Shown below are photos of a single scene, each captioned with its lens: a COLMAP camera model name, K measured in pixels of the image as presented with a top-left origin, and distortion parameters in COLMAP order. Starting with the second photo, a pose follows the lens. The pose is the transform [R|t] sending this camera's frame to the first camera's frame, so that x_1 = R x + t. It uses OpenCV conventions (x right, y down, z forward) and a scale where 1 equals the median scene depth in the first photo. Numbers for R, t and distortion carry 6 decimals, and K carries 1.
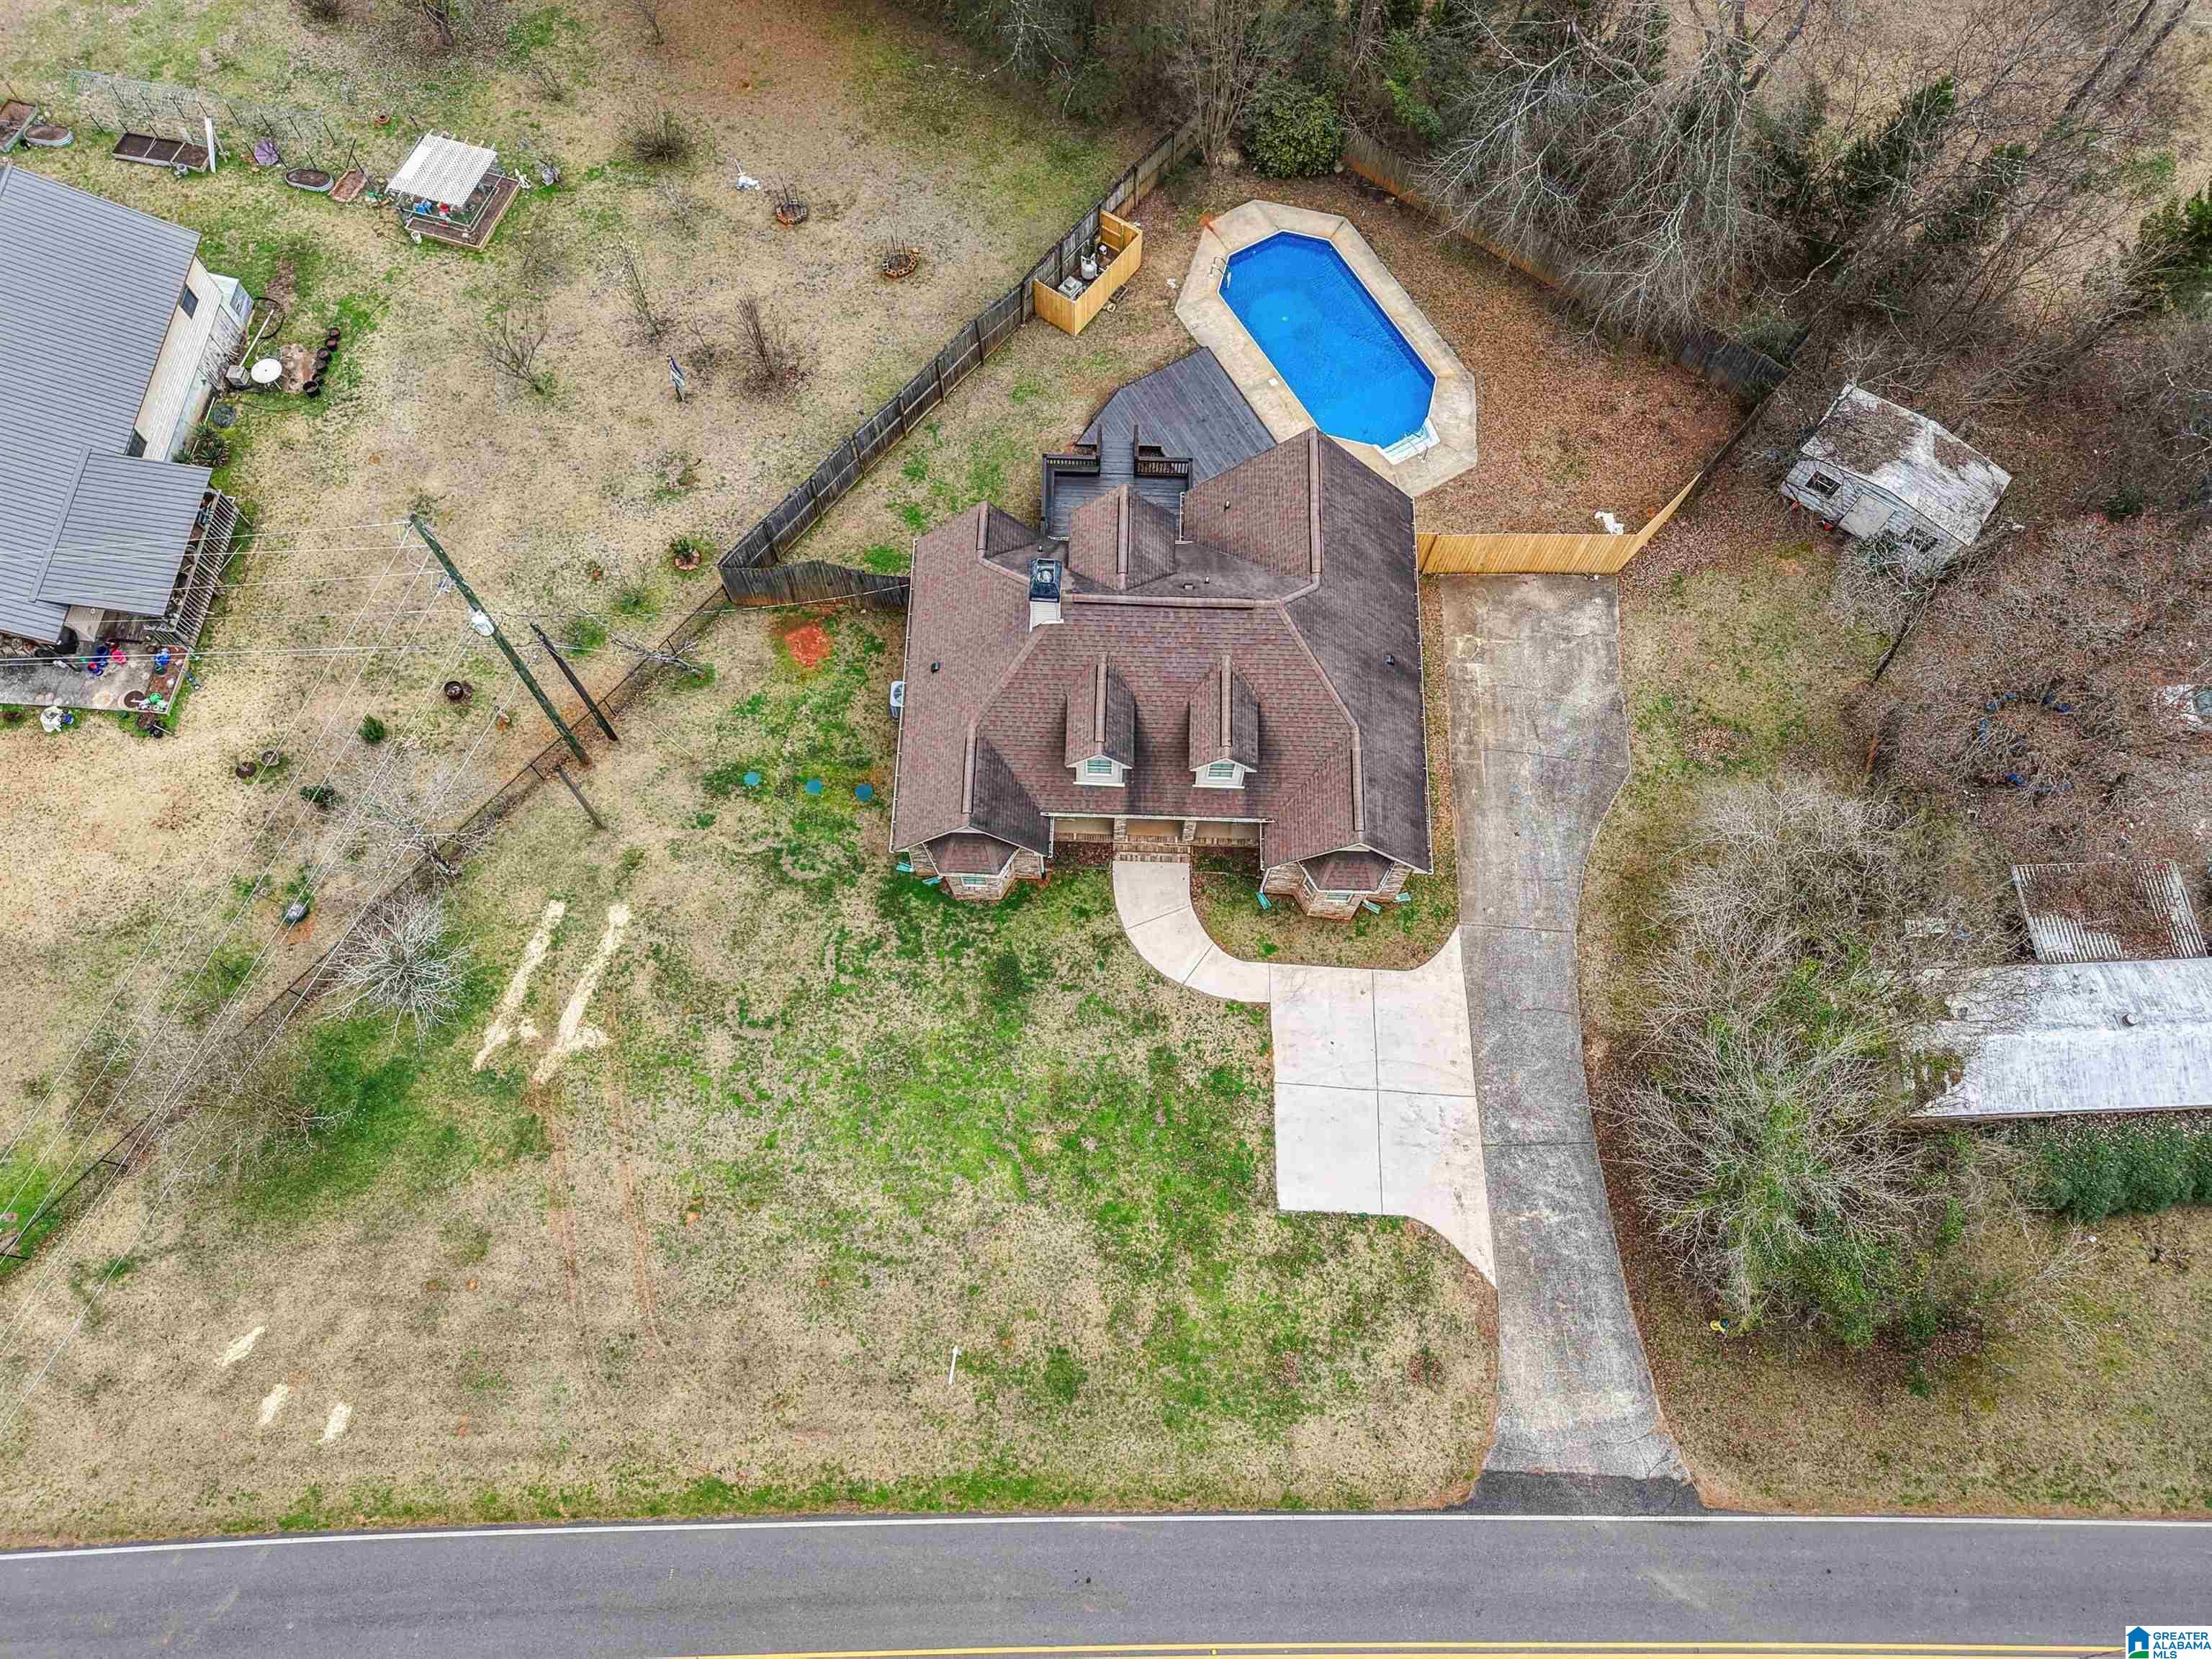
lens RADIAL K [[1524.9, 0, 1144.3], [0, 1524.9, 770.0], [0, 0, 1]] dist [0.013837, -0.011404]
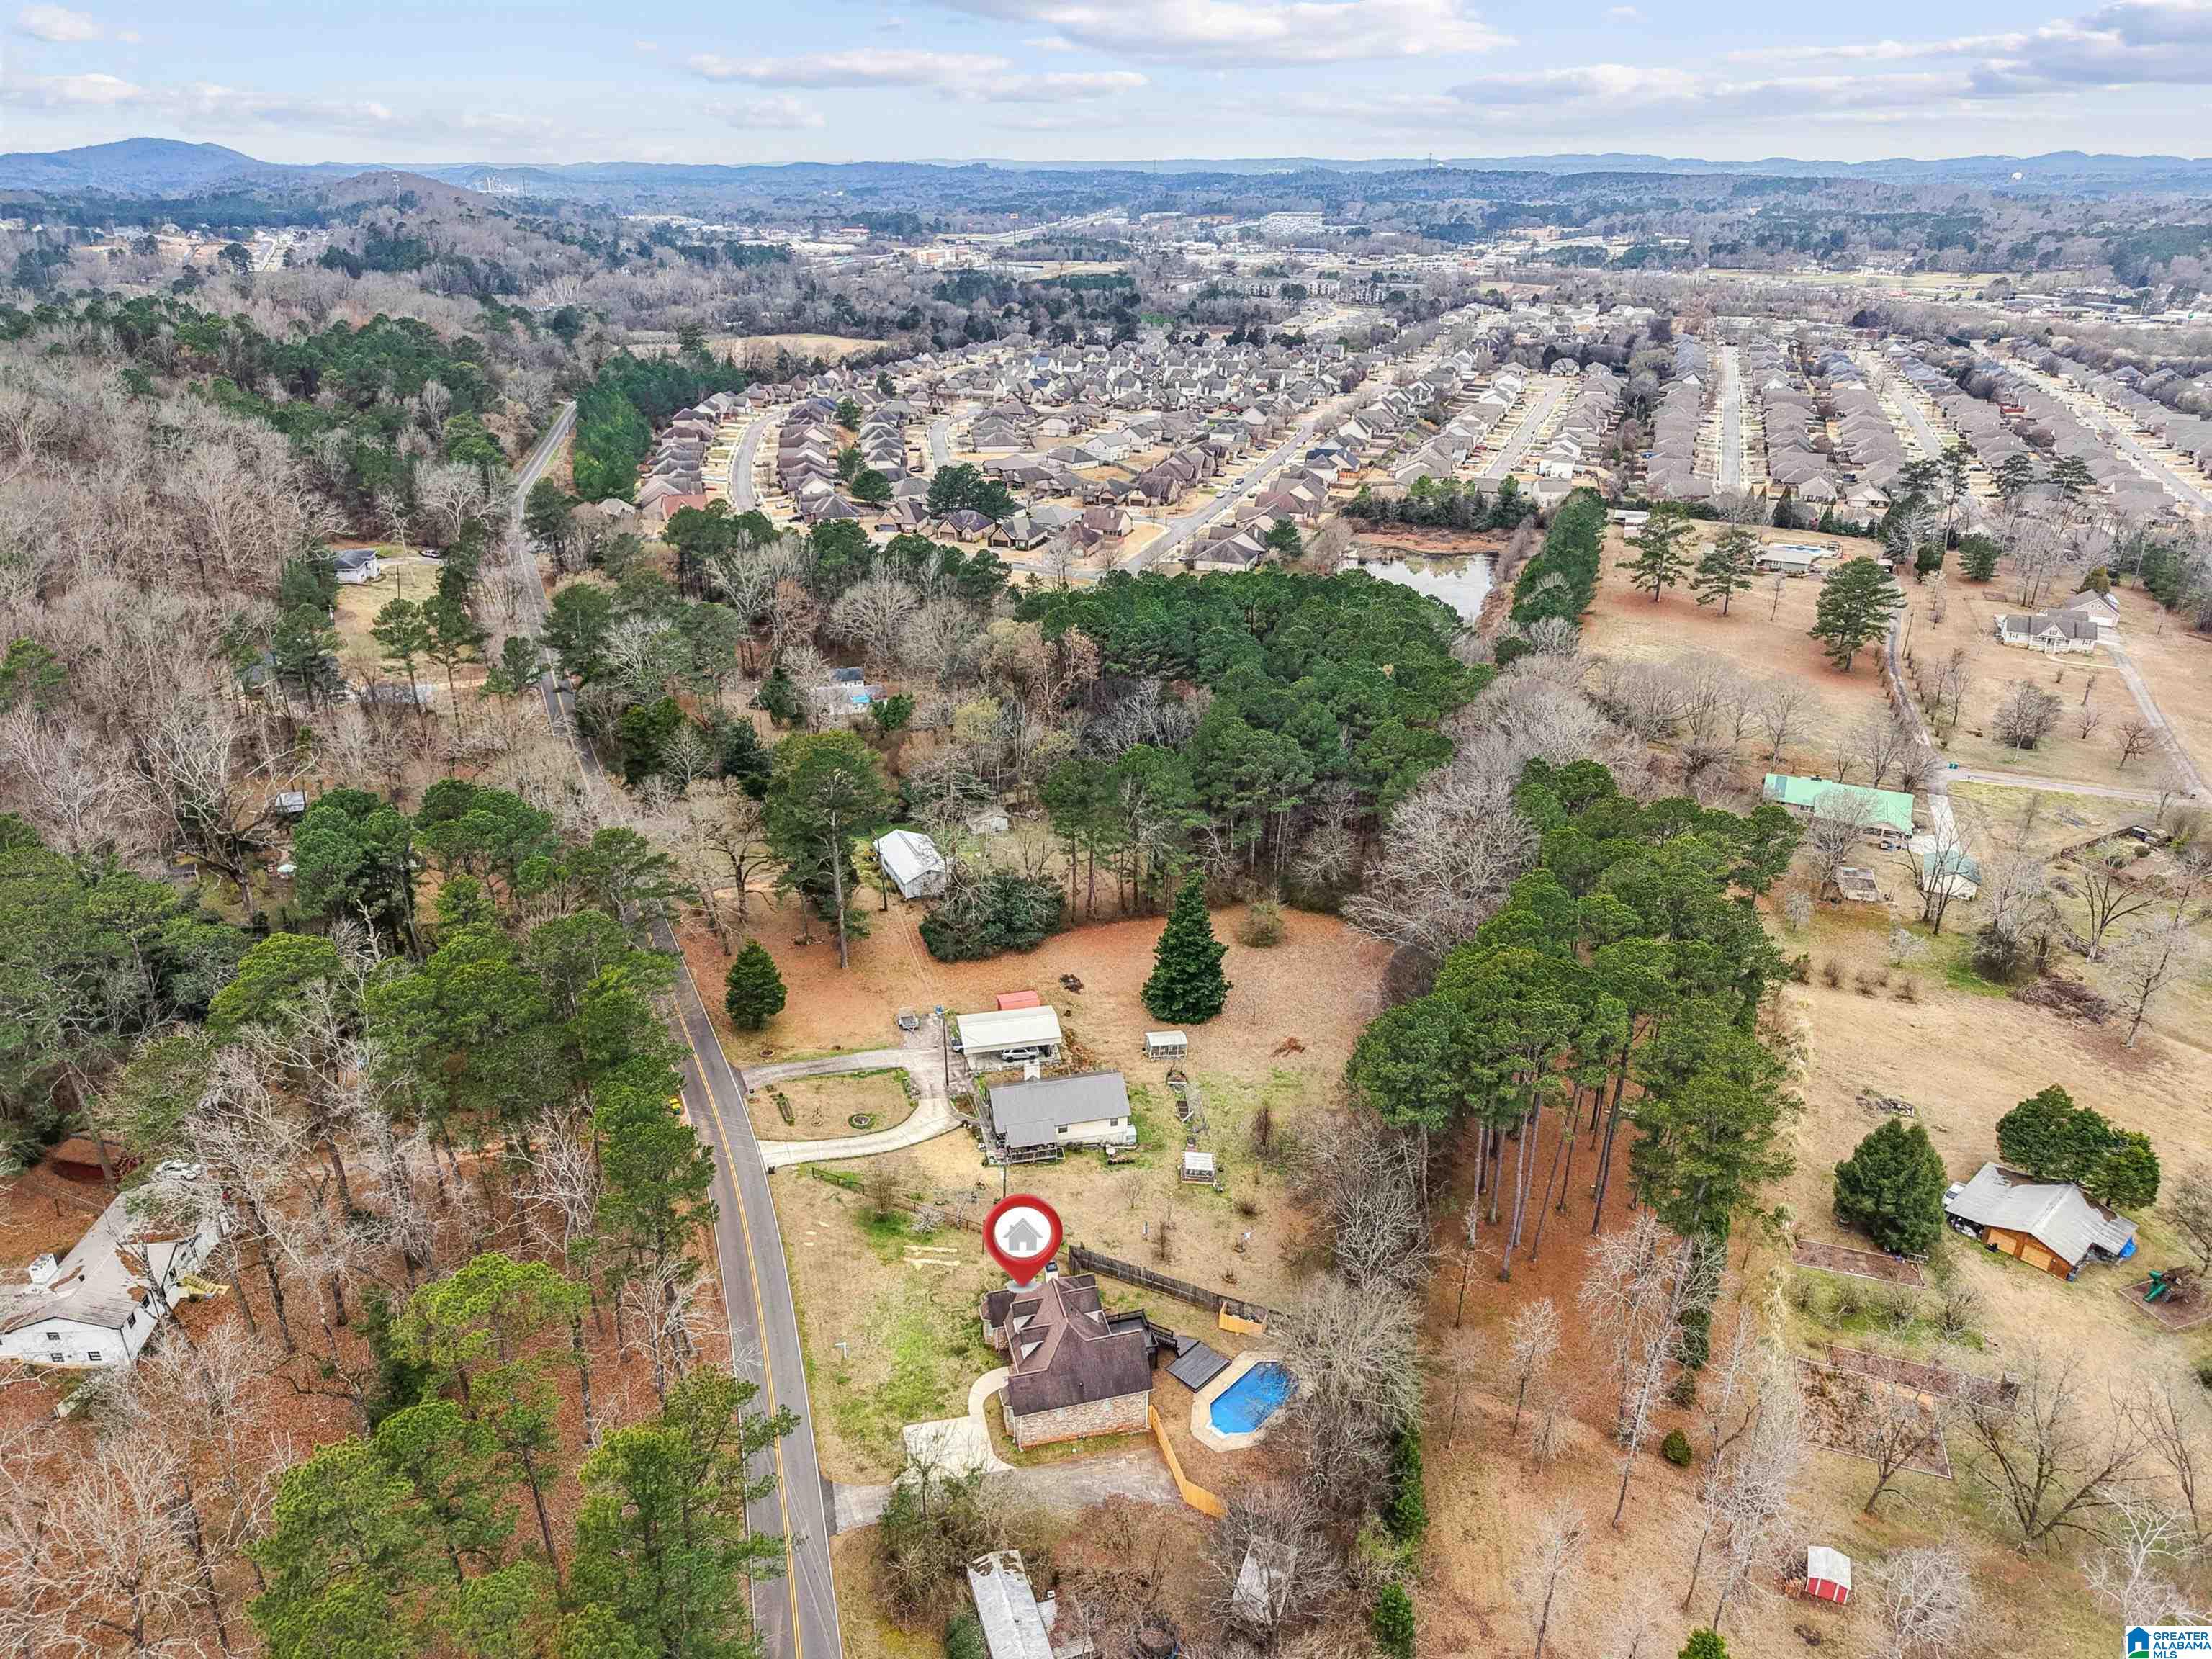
lens RADIAL K [[1525.0, 0, 1095.5], [0, 1525.0, 832.0], [0, 0, 1]] dist [0.004769, -0.003676]
pose [[0.265209, 0.378886, -0.886628, 2.017576], [-0.893196, 0.442865, -0.077923, -0.286507], [0.363133, 0.812598, 0.455871, -1.013696]]
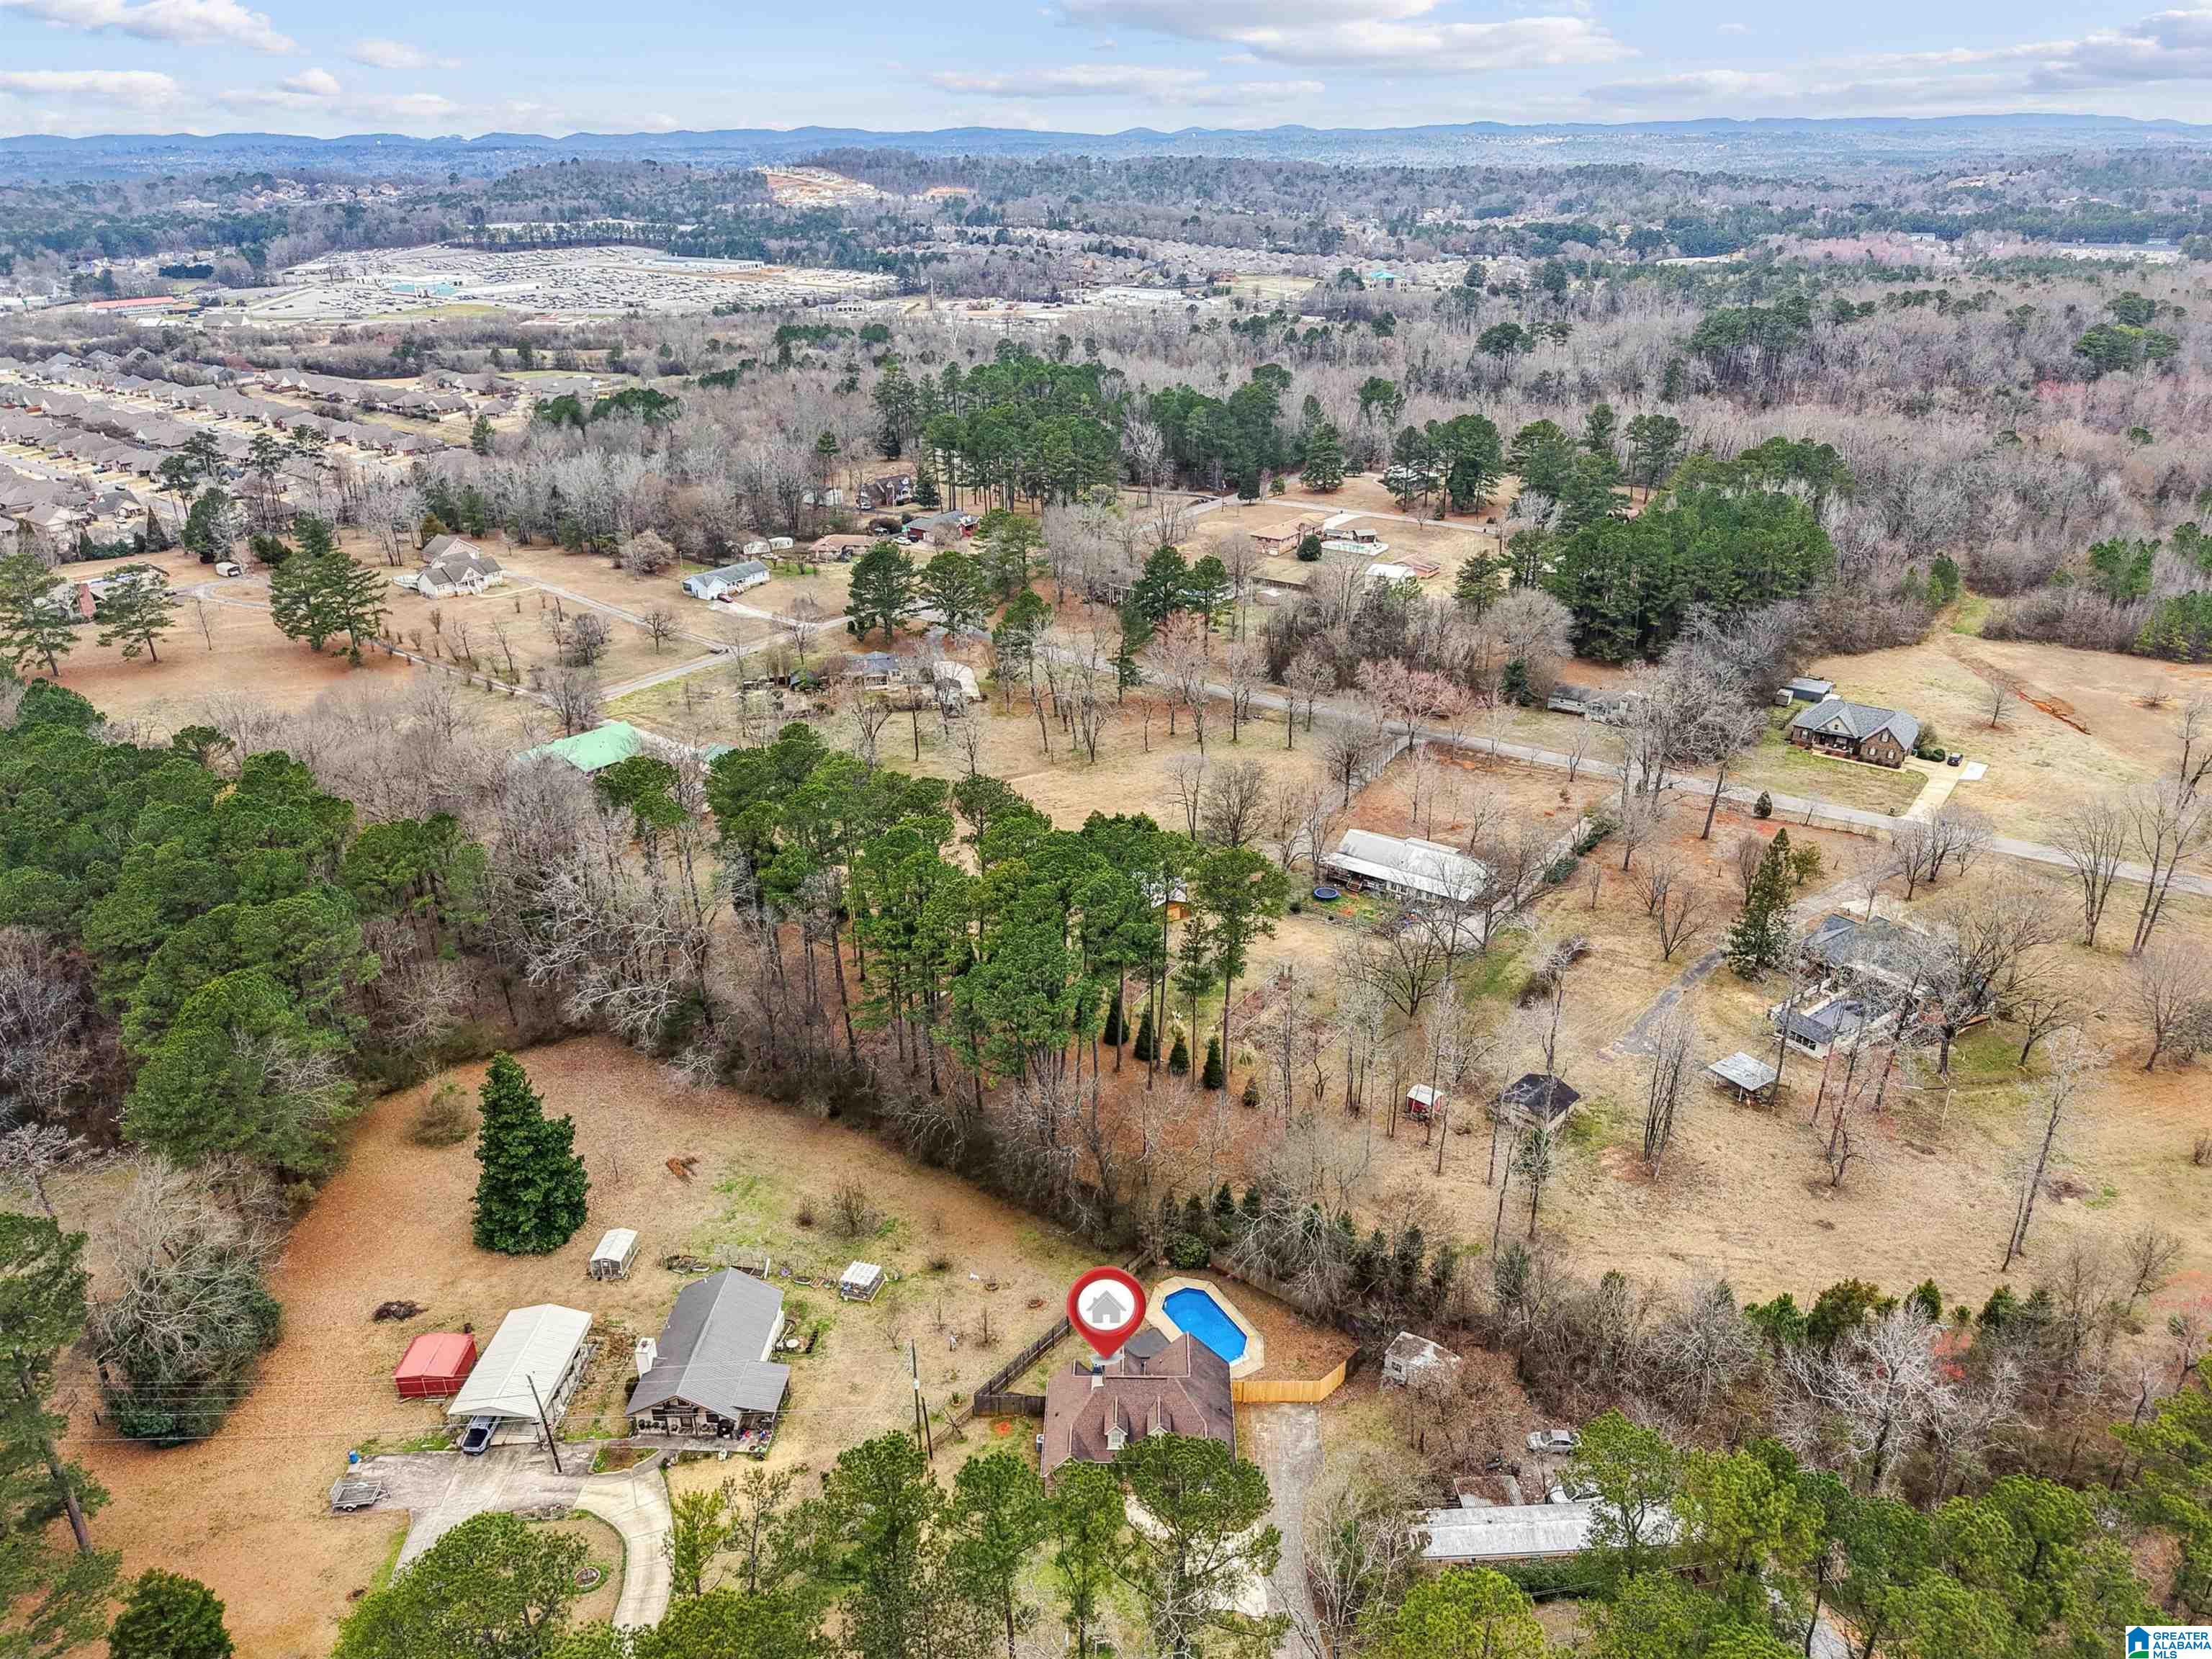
lens RADIAL K [[1524.9, 0, 1144.3], [0, 1524.9, 770.0], [0, 0, 1]] dist [0.013837, -0.011404]
pose [[0.999707, -0.022535, 0.008823, 0.019626], [0.022079, 0.699979, -0.713822, 0.942183], [0.009910, 0.713808, 0.700271, -1.533461]]
